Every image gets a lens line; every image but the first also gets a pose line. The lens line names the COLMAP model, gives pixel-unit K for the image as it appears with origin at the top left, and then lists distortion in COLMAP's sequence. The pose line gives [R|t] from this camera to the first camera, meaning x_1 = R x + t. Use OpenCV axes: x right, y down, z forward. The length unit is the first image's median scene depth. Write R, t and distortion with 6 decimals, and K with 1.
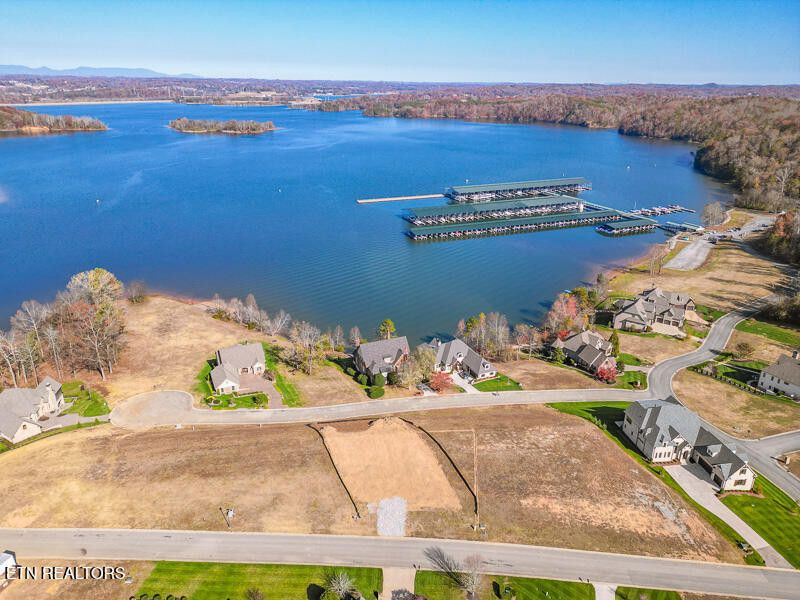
lens RADIAL K [[557.8, 0, 400.0], [0, 557.8, 300.0], [0, 0, 1]] dist [0.084222, -0.076123]
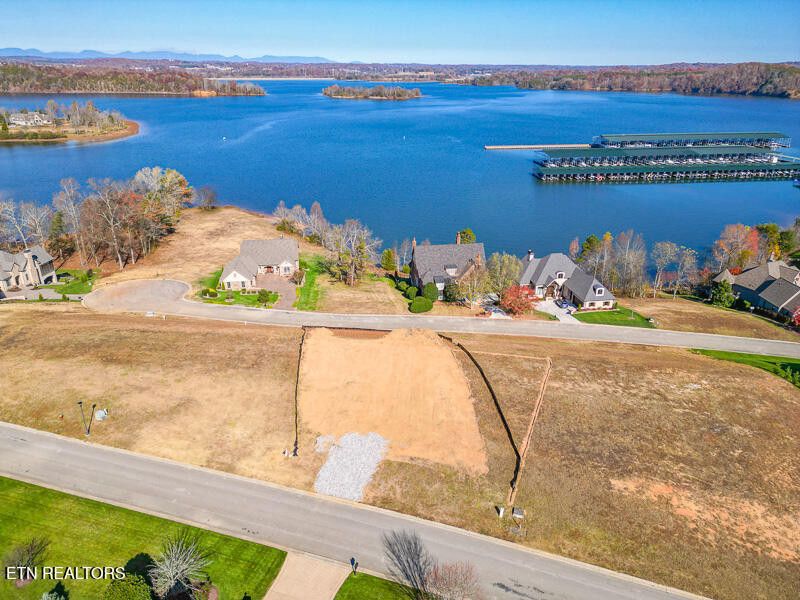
lens RADIAL K [[557.8, 0, 400.0], [0, 557.8, 300.0], [0, 0, 1]] dist [0.084222, -0.076123]
pose [[0.965424, 0.097681, -0.241692, 0.098138], [-0.092349, 0.995169, 0.033320, 0.139504], [0.243779, -0.009848, 0.969781, 0.332471]]
